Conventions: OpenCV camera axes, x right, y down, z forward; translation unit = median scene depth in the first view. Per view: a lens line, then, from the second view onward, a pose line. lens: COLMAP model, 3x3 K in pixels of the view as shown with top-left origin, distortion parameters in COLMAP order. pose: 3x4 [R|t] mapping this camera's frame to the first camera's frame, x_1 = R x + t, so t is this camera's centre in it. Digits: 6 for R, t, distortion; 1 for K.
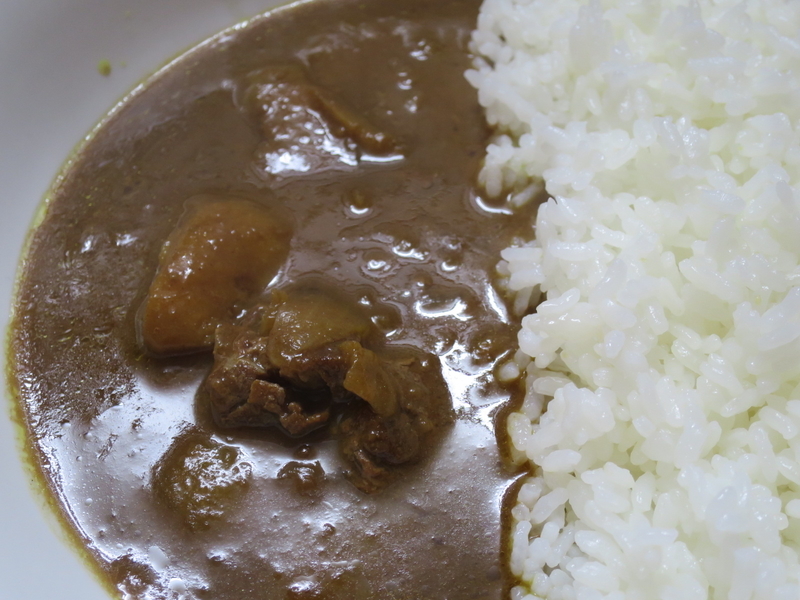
lens RADIAL K [[991.4, 0, 400.0], [0, 991.4, 300.0], [0, 0, 1]] dist [-0.016767, -0.382535]
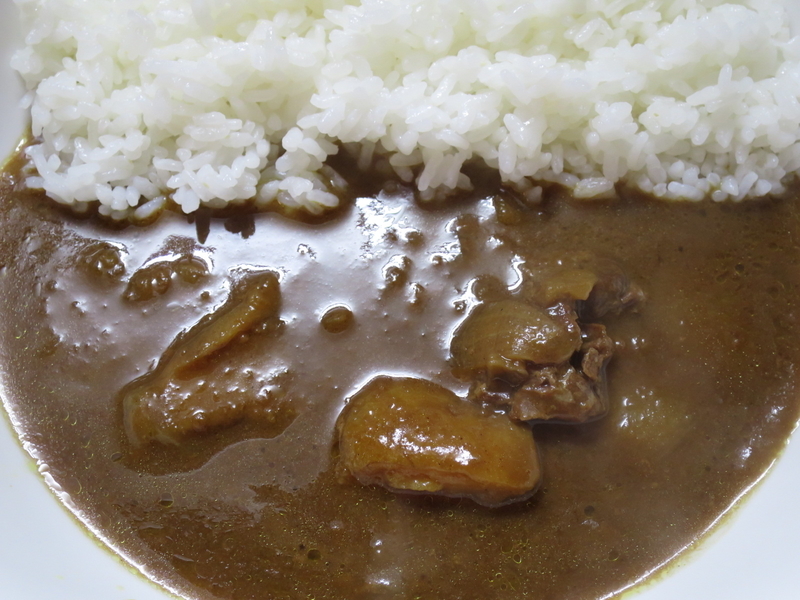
lens RADIAL K [[991.4, 0, 400.0], [0, 991.4, 300.0], [0, 0, 1]] dist [-0.016767, -0.382535]
pose [[-0.015434, -0.921531, 0.387997, -0.505194], [0.804369, 0.219055, 0.552273, -0.740628], [-0.593930, 0.320617, 0.737870, 0.230277]]
